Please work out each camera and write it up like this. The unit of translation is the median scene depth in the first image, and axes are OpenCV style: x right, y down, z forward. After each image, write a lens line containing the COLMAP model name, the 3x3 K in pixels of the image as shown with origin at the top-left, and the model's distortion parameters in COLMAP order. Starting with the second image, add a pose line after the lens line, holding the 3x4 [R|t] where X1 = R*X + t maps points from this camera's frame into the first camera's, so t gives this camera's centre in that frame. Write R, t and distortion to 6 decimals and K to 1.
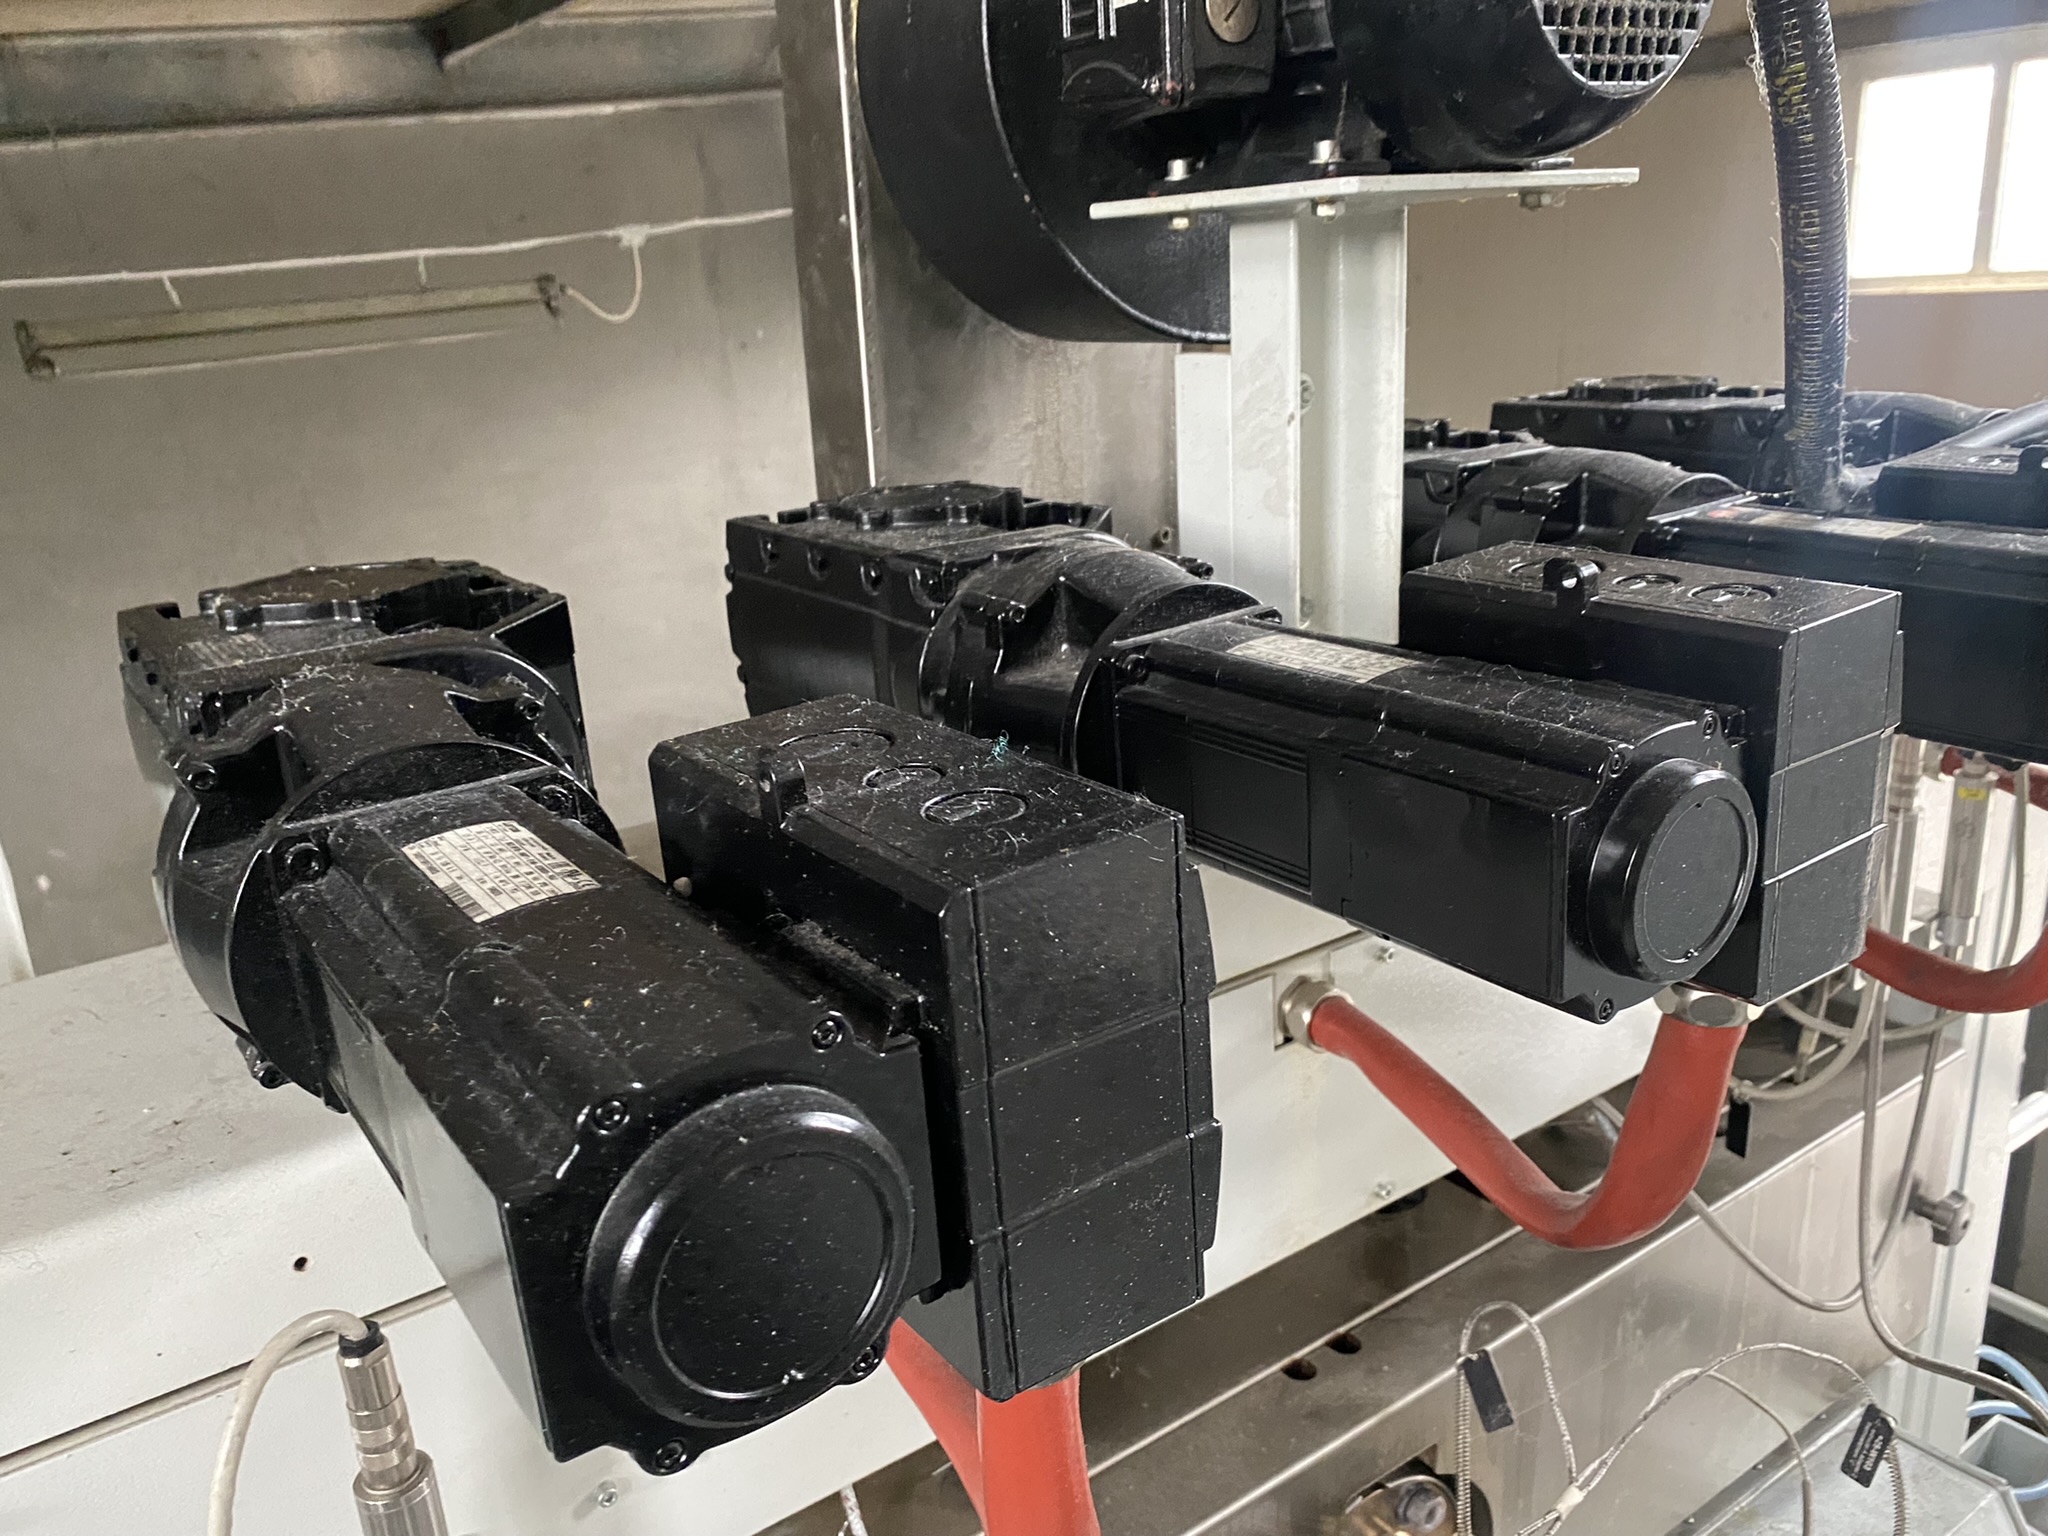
lens RADIAL K [[1577.4, 0, 1014.4], [0, 1577.4, 774.3], [0, 0, 1]] dist [0.014254, -0.015351]
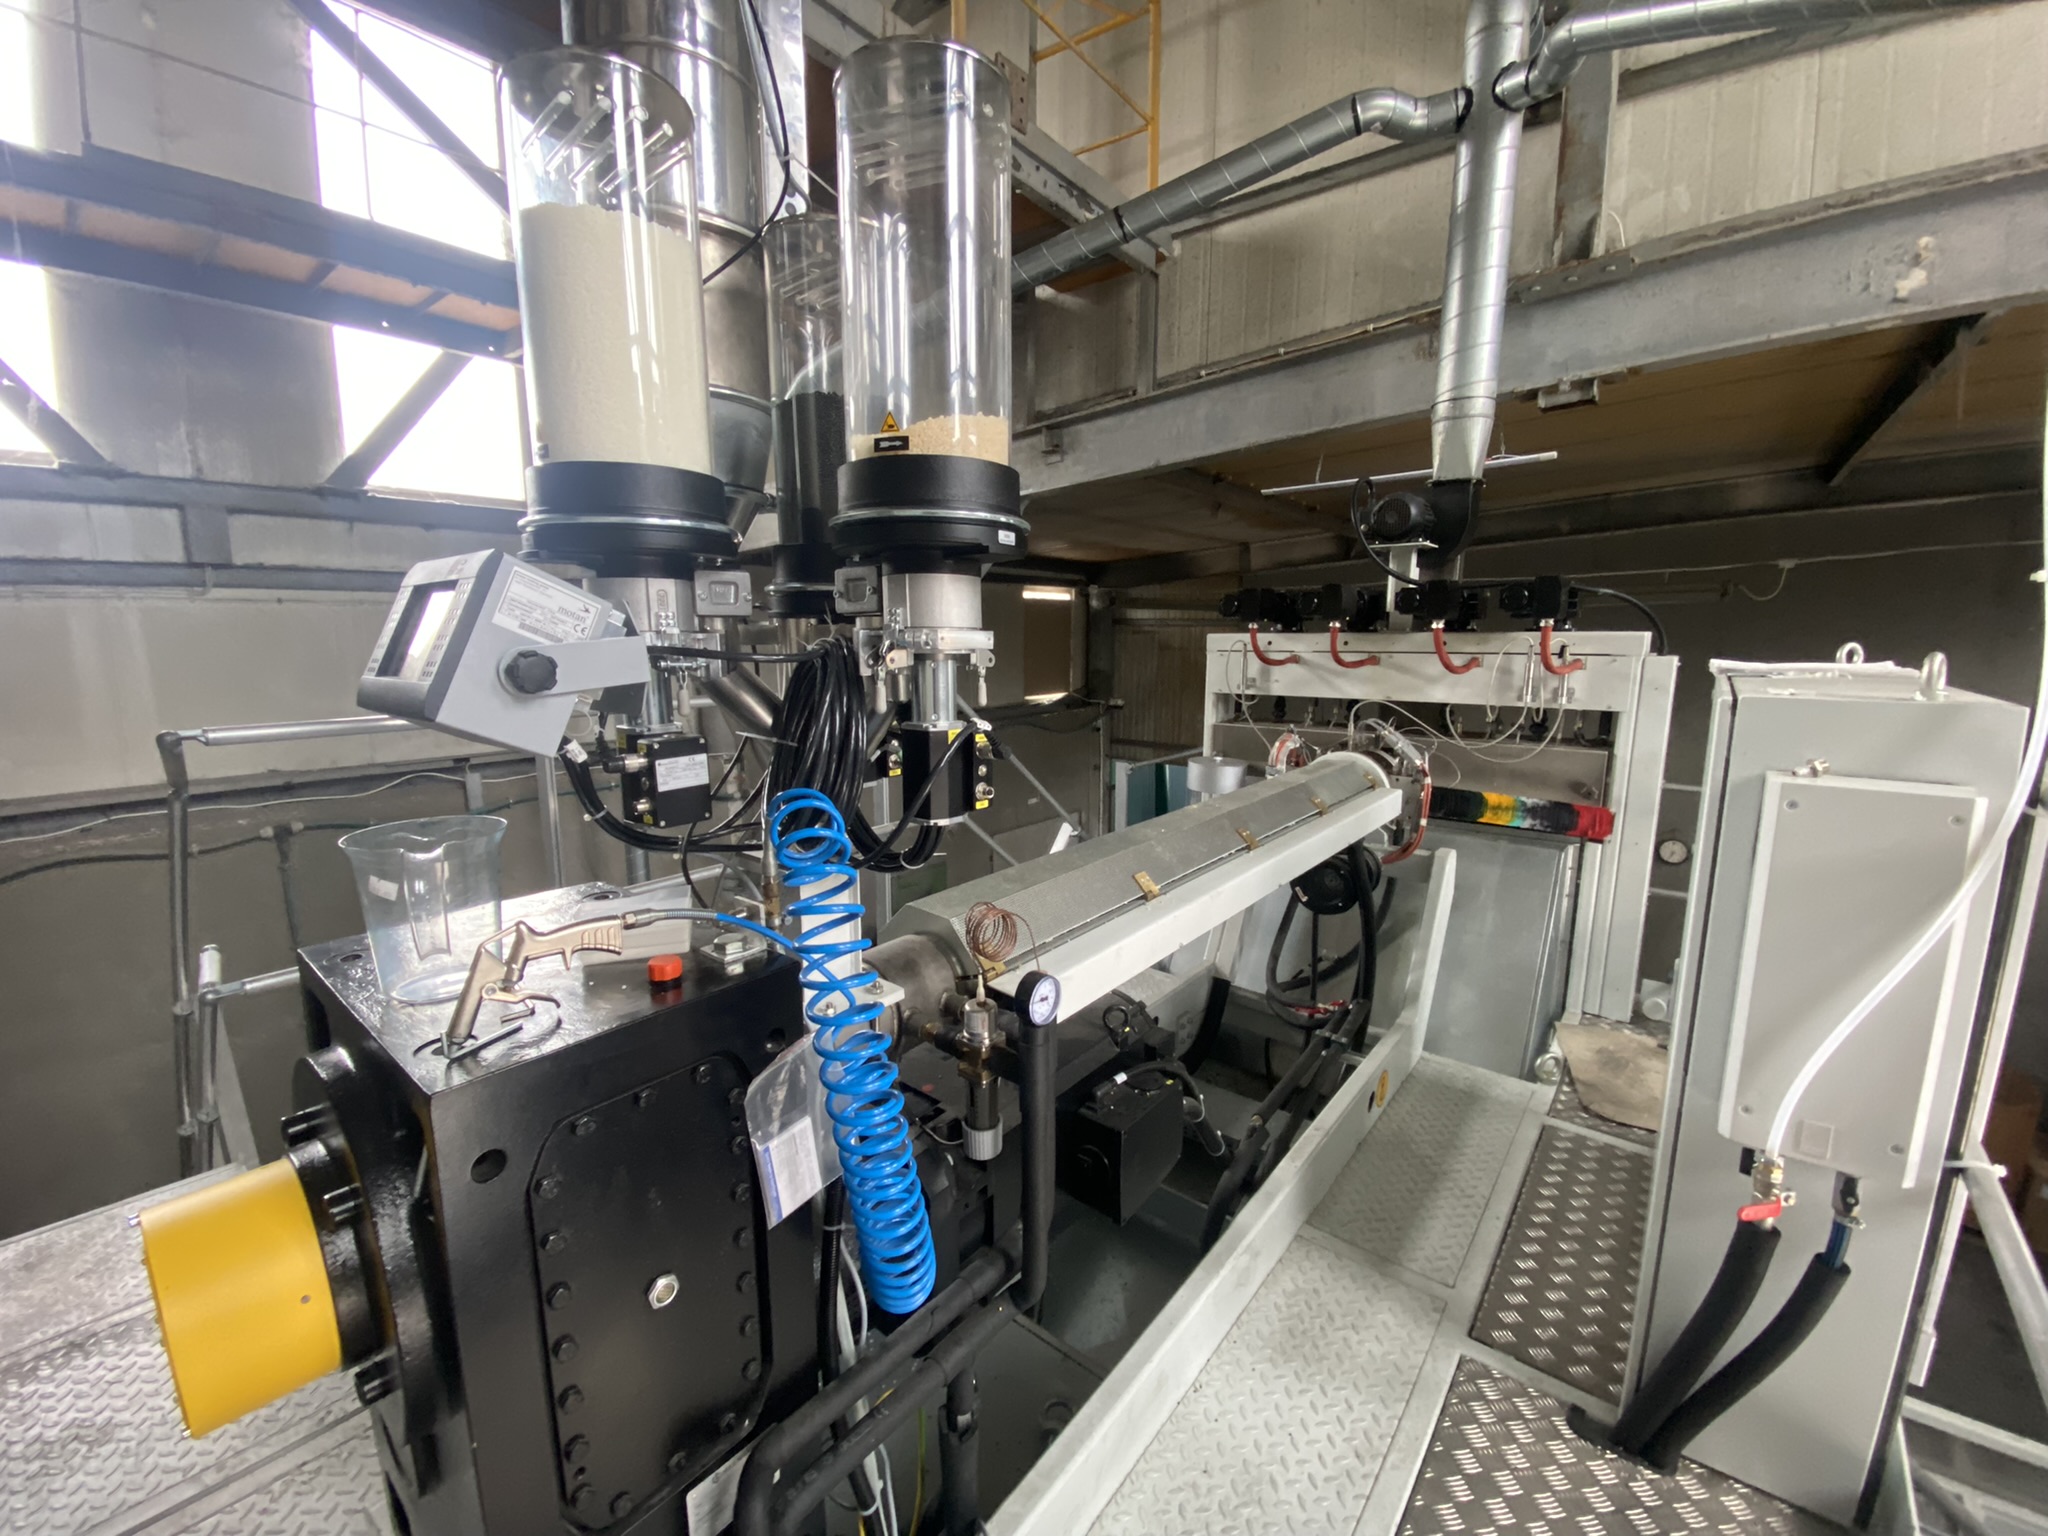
lens RADIAL K [[827.6, 0, 1028.7], [0, 827.6, 768.3], [0, 0, 1]] dist [0.005675, -0.011322]
pose [[0.279406, 0.222432, -0.934054, 4.109148], [-0.313618, 0.940584, 0.130173, 0.775696], [0.907511, 0.256565, 0.332563, -1.912023]]
